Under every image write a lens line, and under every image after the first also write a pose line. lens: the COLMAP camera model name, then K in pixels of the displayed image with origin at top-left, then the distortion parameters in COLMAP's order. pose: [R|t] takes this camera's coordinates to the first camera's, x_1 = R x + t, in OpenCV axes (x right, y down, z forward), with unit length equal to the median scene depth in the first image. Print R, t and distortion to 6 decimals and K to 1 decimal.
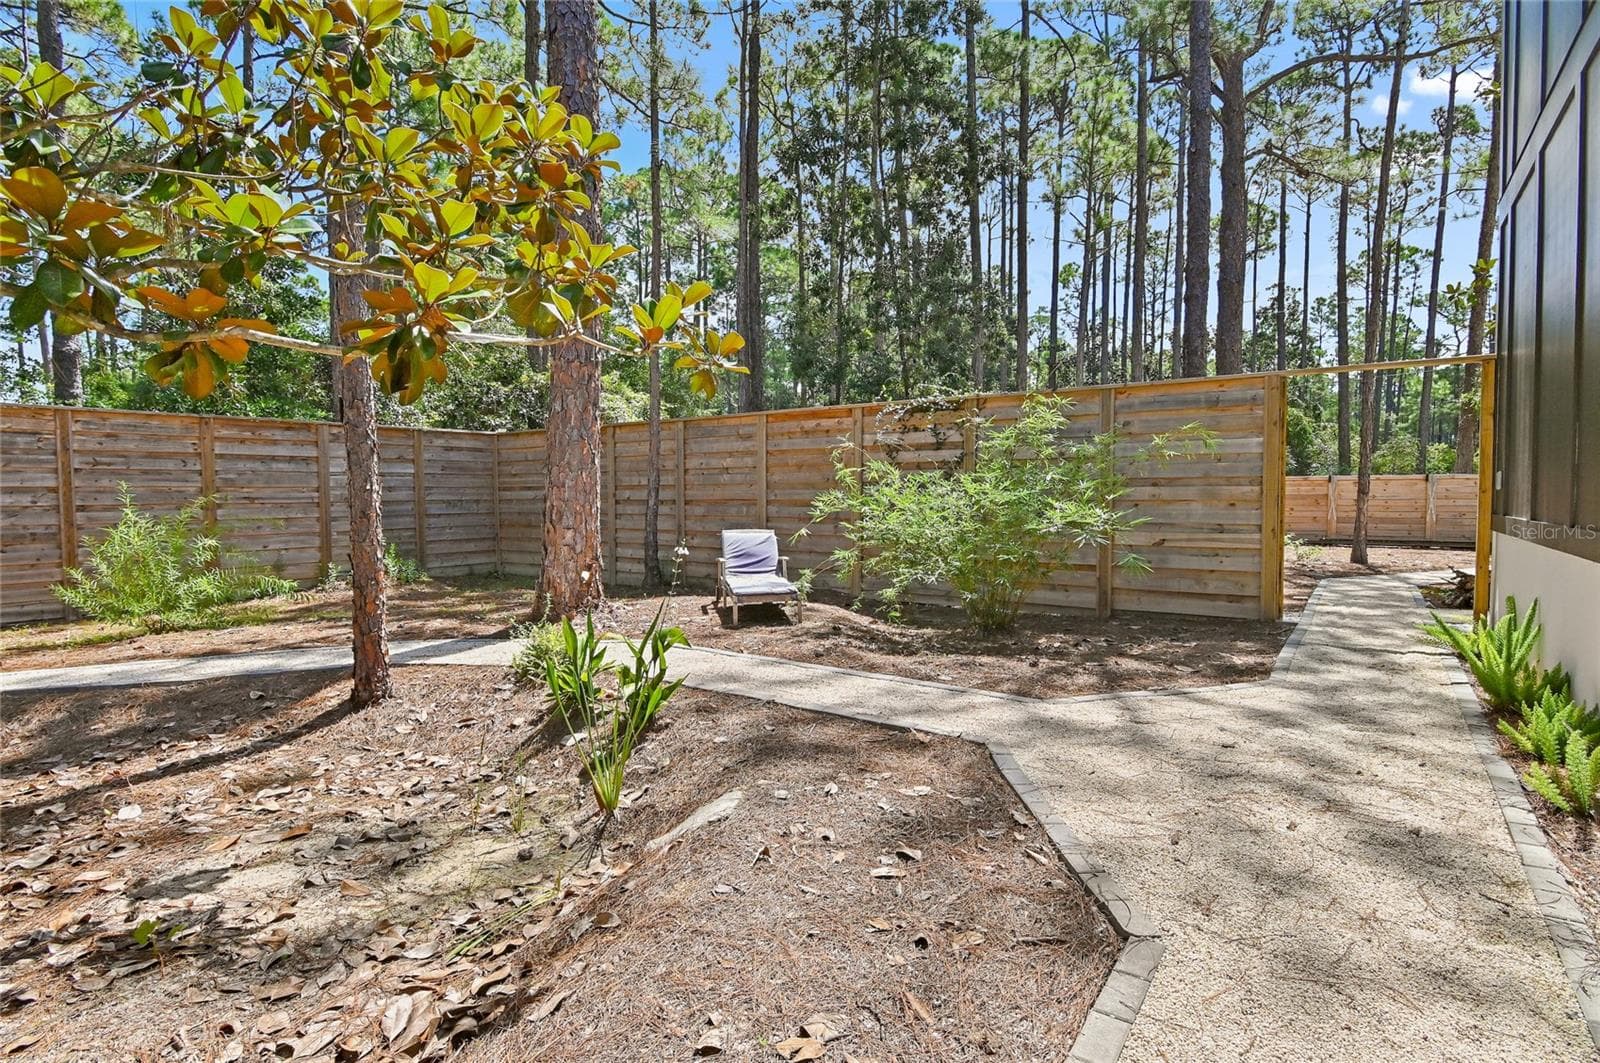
lens RADIAL K [[818.1, 0, 802.2], [0, 818.1, 532.0], [0, 0, 1]] dist [-0.015300, -0.002465]
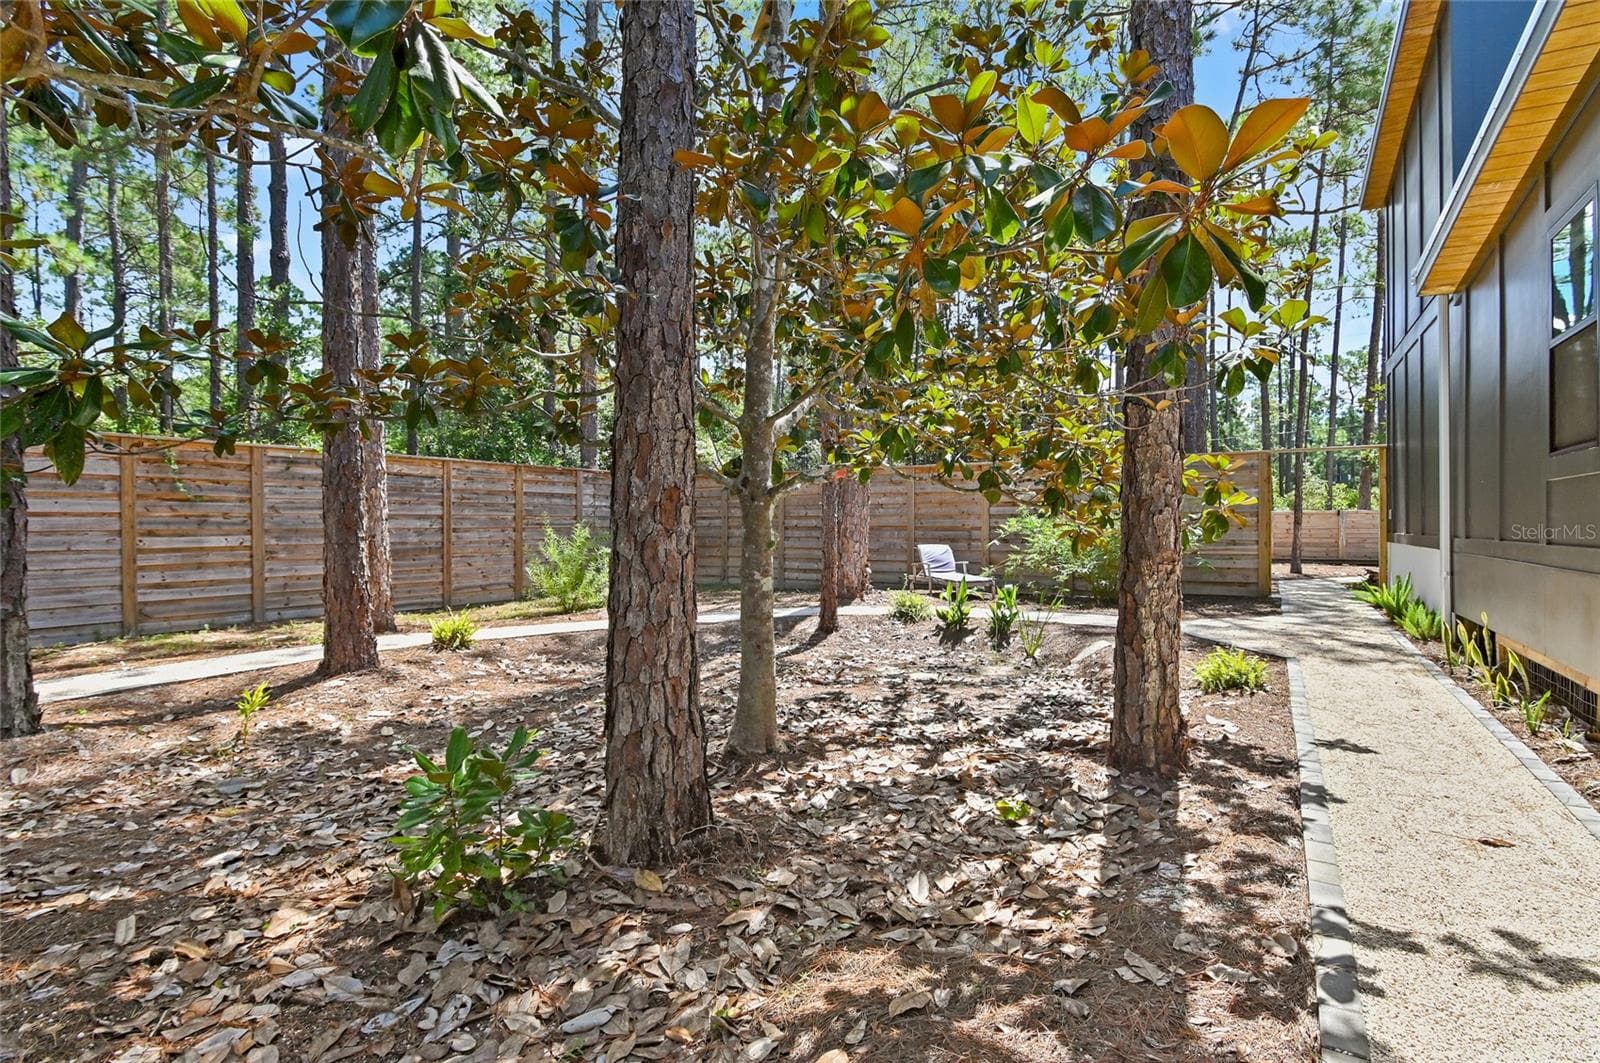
lens RADIAL K [[818.1, 0, 793.6], [0, 818.1, 529.2], [0, 0, 1]] dist [-0.015300, -0.002465]
pose [[0.997022, 0.002565, 0.077075, -0.412766], [0.000827, 0.999034, -0.043945, 0.032830], [-0.077113, 0.043878, 0.996056, -0.477591]]
